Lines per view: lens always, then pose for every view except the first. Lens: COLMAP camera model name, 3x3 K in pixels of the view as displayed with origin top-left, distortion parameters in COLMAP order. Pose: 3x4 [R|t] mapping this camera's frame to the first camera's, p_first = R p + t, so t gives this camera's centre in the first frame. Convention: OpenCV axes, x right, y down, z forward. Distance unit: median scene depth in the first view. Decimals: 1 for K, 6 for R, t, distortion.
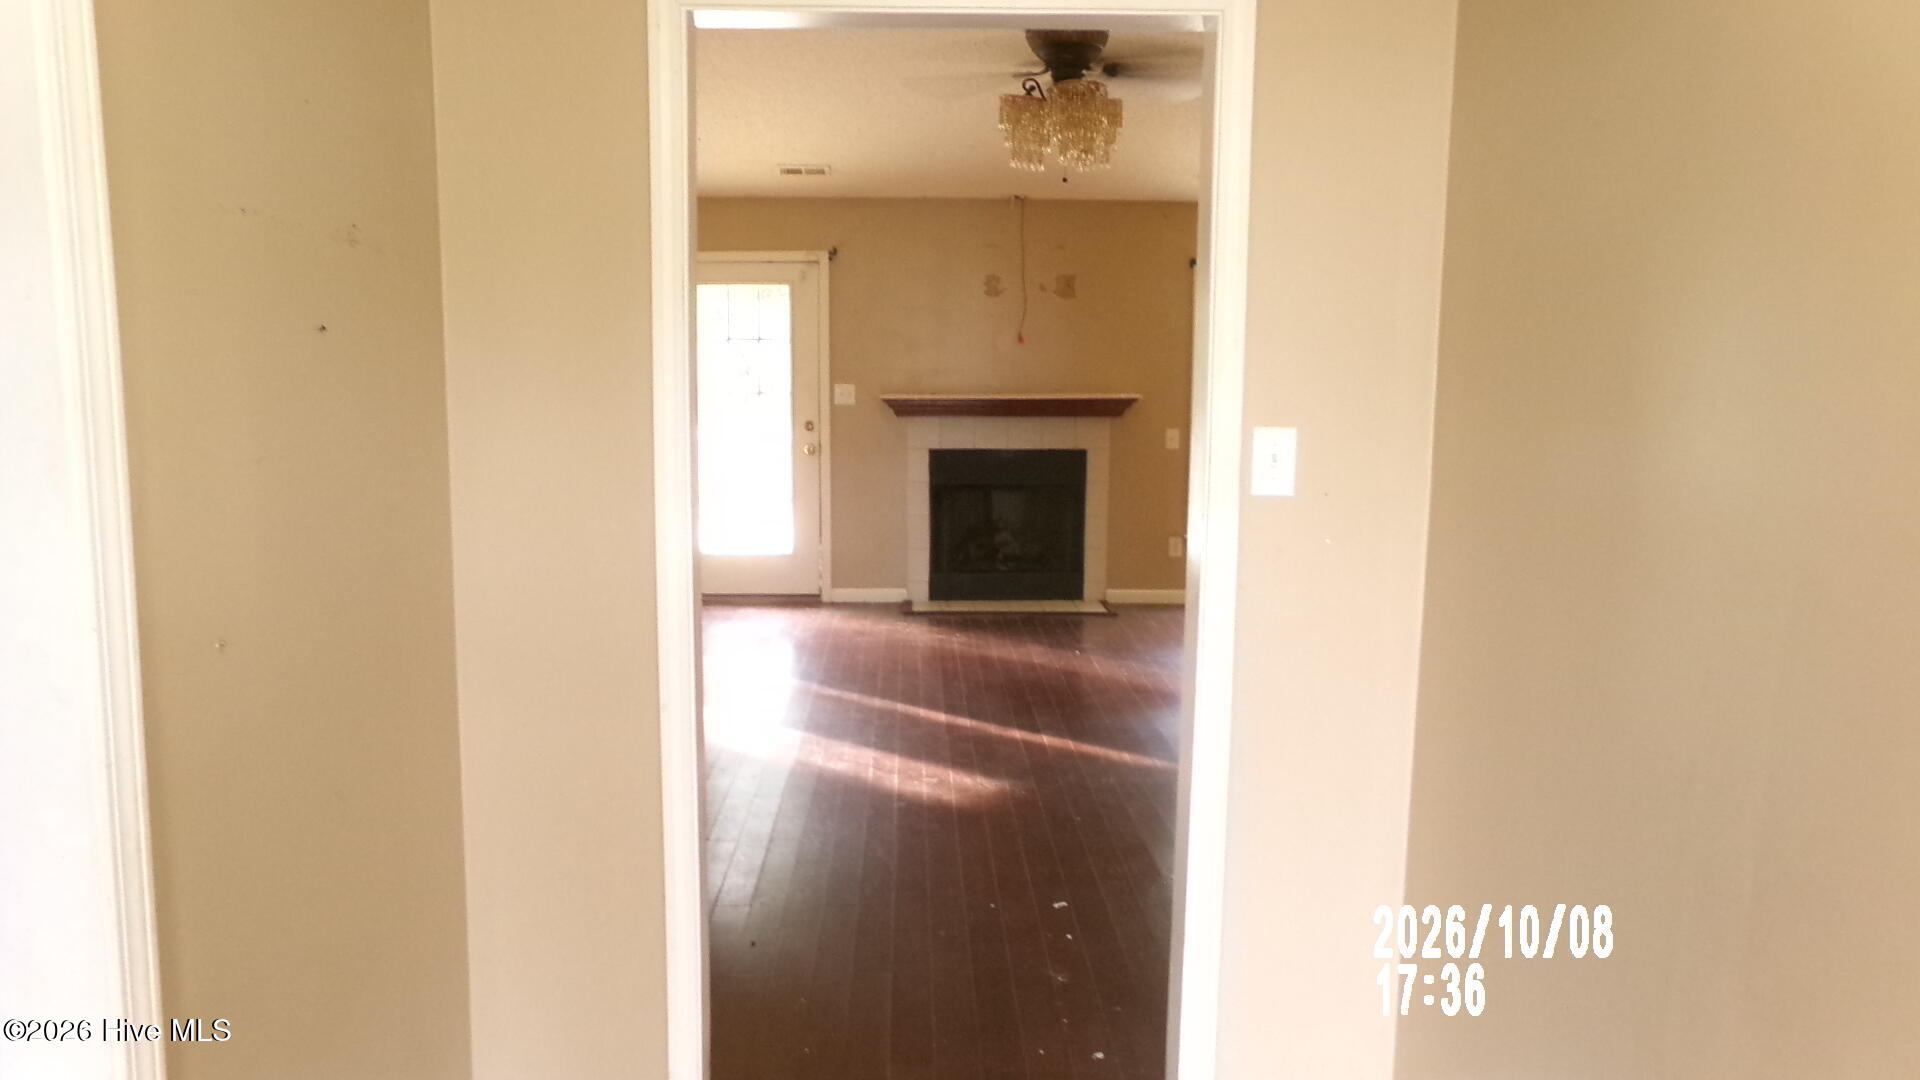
lens RADIAL K [[1373.6, 0, 956.0], [0, 1373.6, 549.6], [0, 0, 1]] dist [-0.087279, 0.185180]
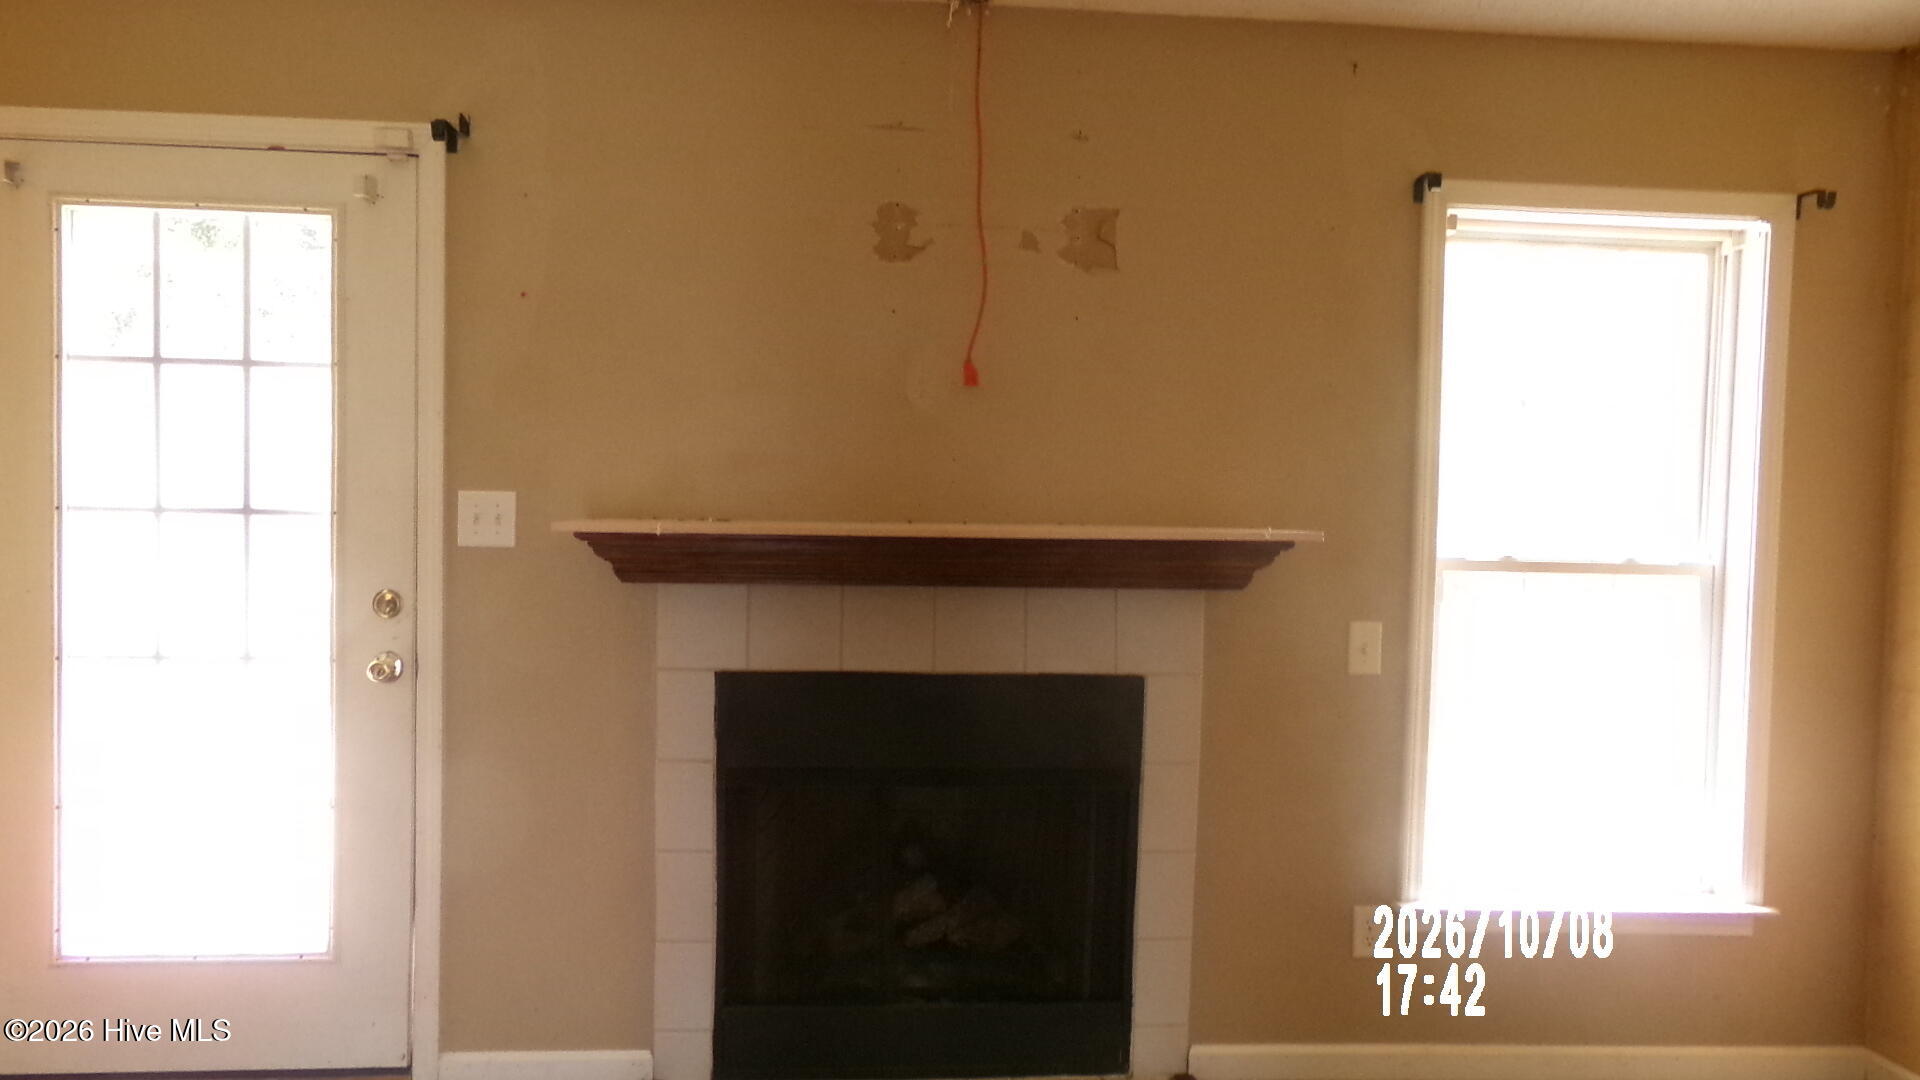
lens RADIAL K [[1373.6, 0, 956.0], [0, 1373.6, 549.6], [0, 0, 1]] dist [-0.087279, 0.185180]
pose [[0.999310, 0.014129, 0.034338, 0.031267], [-0.010518, 0.994611, -0.103142, -0.068608], [-0.035610, 0.102710, 0.994074, 0.634353]]
